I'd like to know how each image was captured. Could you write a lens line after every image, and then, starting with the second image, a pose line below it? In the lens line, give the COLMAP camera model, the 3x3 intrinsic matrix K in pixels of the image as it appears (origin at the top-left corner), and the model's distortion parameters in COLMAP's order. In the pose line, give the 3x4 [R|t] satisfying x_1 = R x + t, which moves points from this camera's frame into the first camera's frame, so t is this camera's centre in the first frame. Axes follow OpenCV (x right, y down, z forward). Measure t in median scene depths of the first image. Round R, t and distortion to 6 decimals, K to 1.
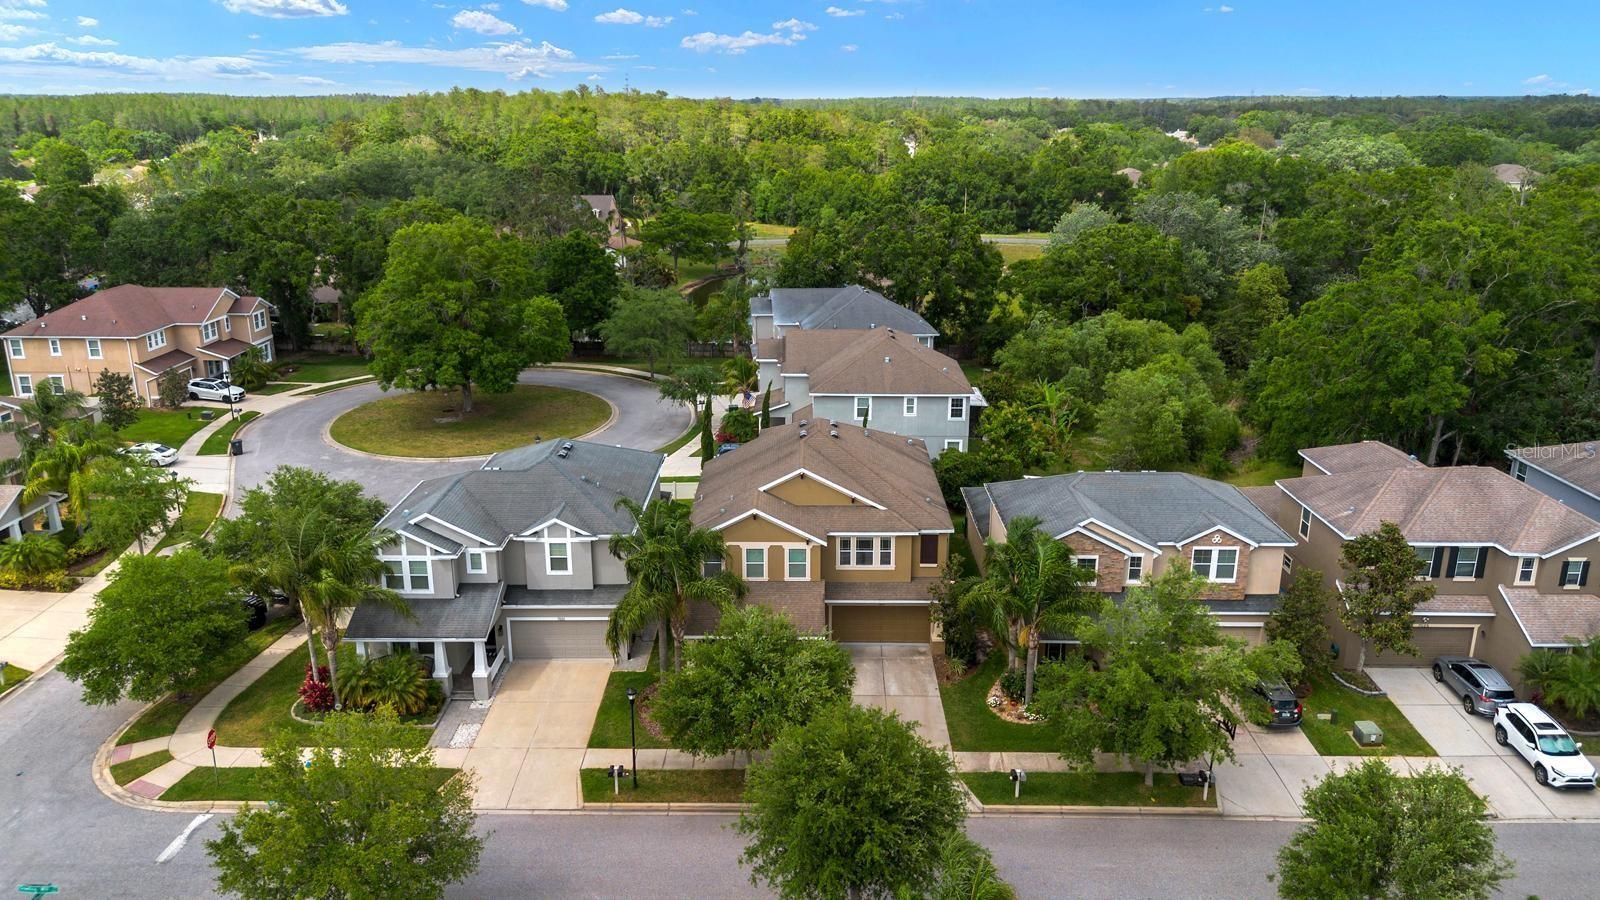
lens RADIAL K [[1122.4, 0, 800.0], [0, 1122.4, 450.0], [0, 0, 1]] dist [0.119317, -0.139953]
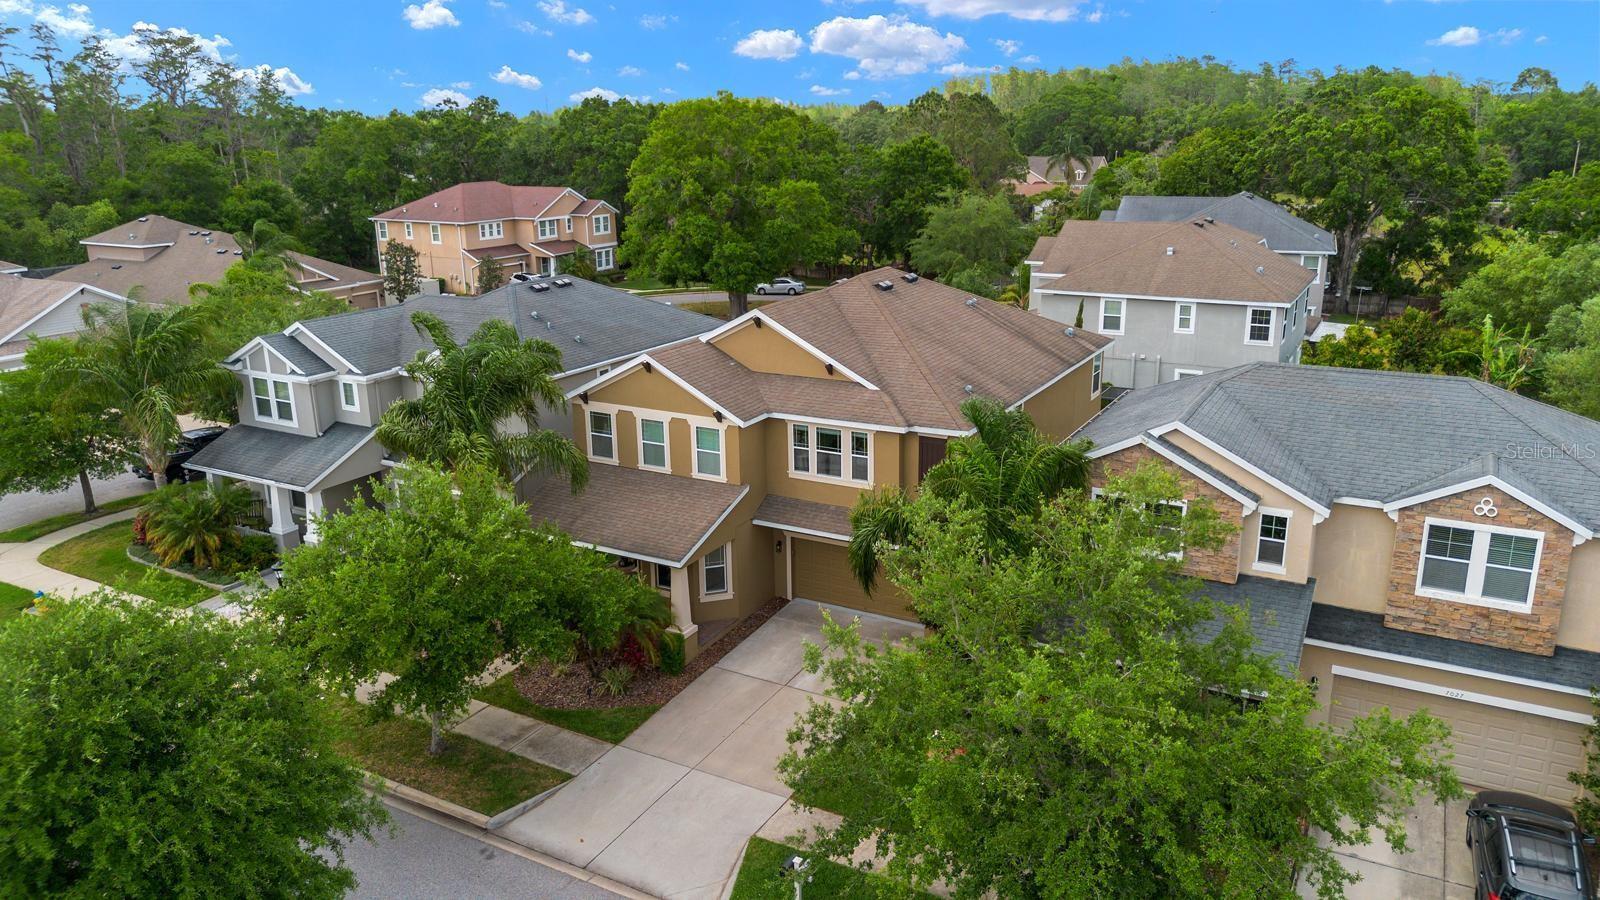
lens RADIAL K [[1122.4, 0, 800.0], [0, 1122.4, 450.0], [0, 0, 1]] dist [0.119317, -0.139953]
pose [[0.872083, 0.121458, -0.474046, 0.338123], [-0.127721, 0.991626, 0.019107, 0.080634], [0.472397, 0.043882, 0.880293, 0.465151]]
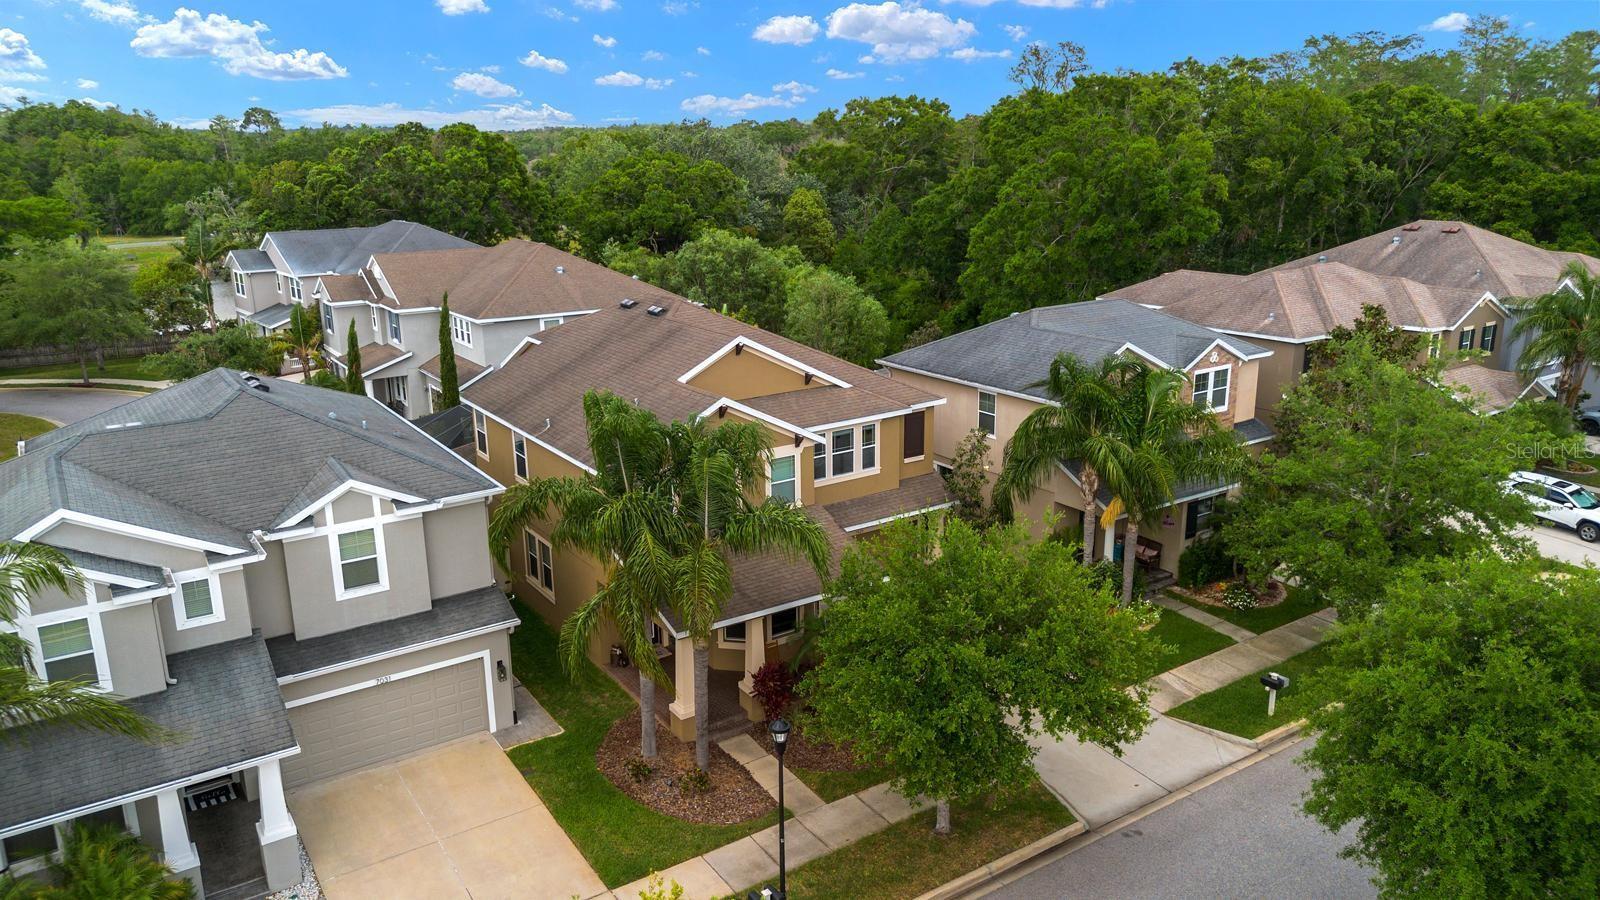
lens RADIAL K [[1122.4, 0, 800.0], [0, 1122.4, 450.0], [0, 0, 1]] dist [0.119317, -0.139953]
pose [[0.828480, -0.162413, 0.535951, -0.317251], [0.180179, 0.983441, 0.019496, 0.073060], [-0.530242, 0.080415, 0.844024, 0.472630]]
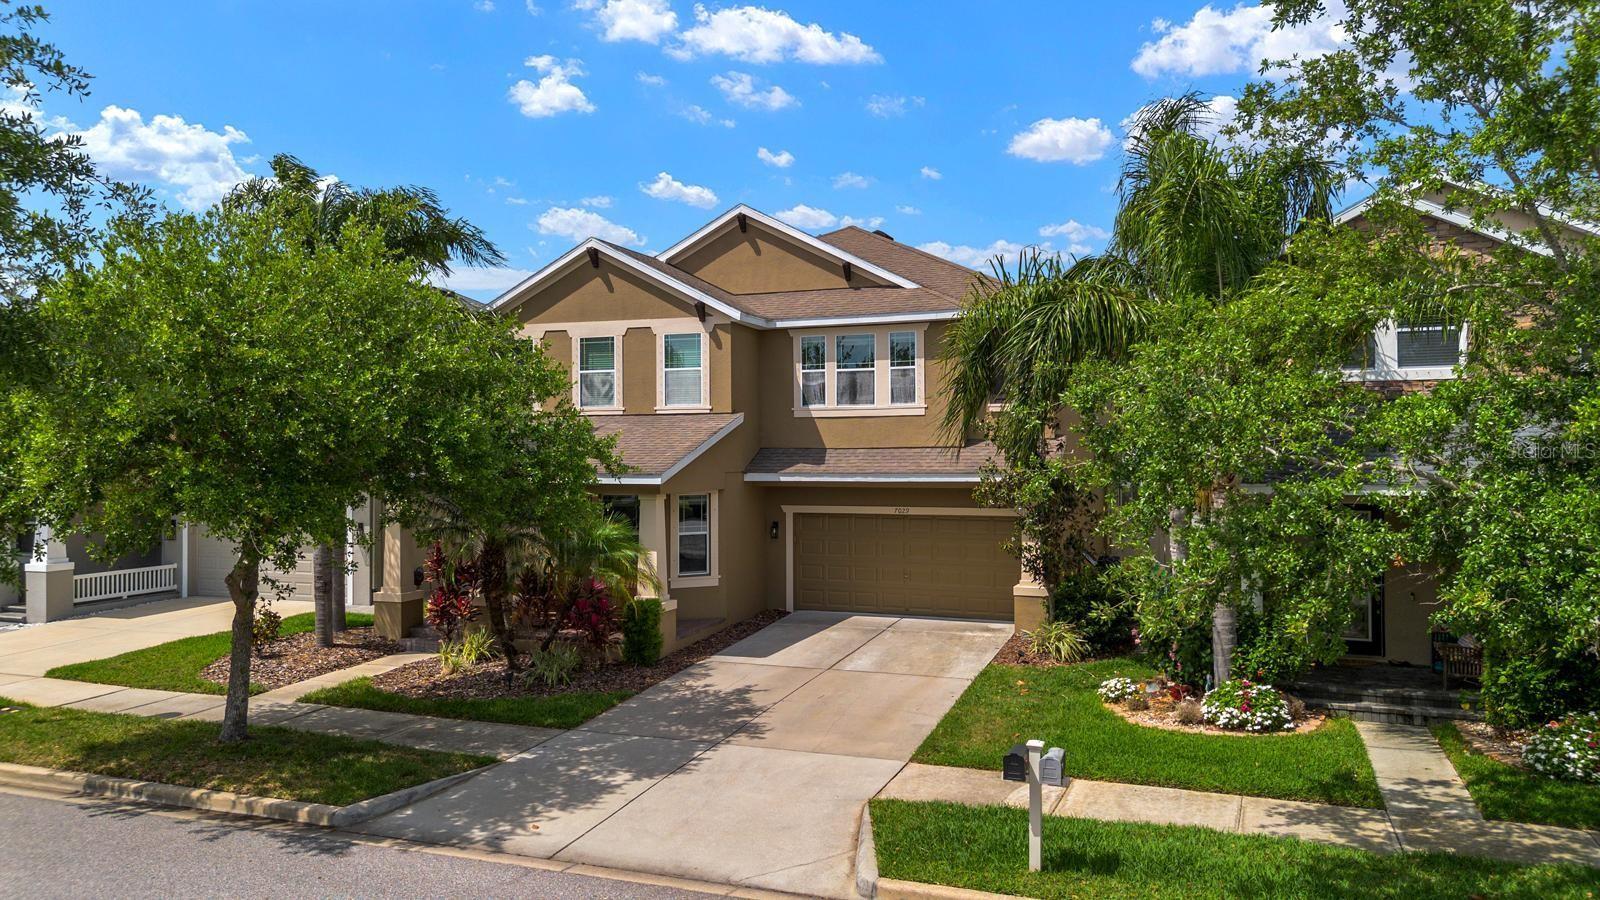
lens RADIAL K [[1122.4, 0, 800.0], [0, 1122.4, 450.0], [0, 0, 1]] dist [0.119317, -0.139953]
pose [[0.935985, -0.009301, -0.351917, 0.192281], [-0.094402, 0.956408, -0.276354, 0.245087], [0.339146, 0.291885, 0.894306, 0.627656]]
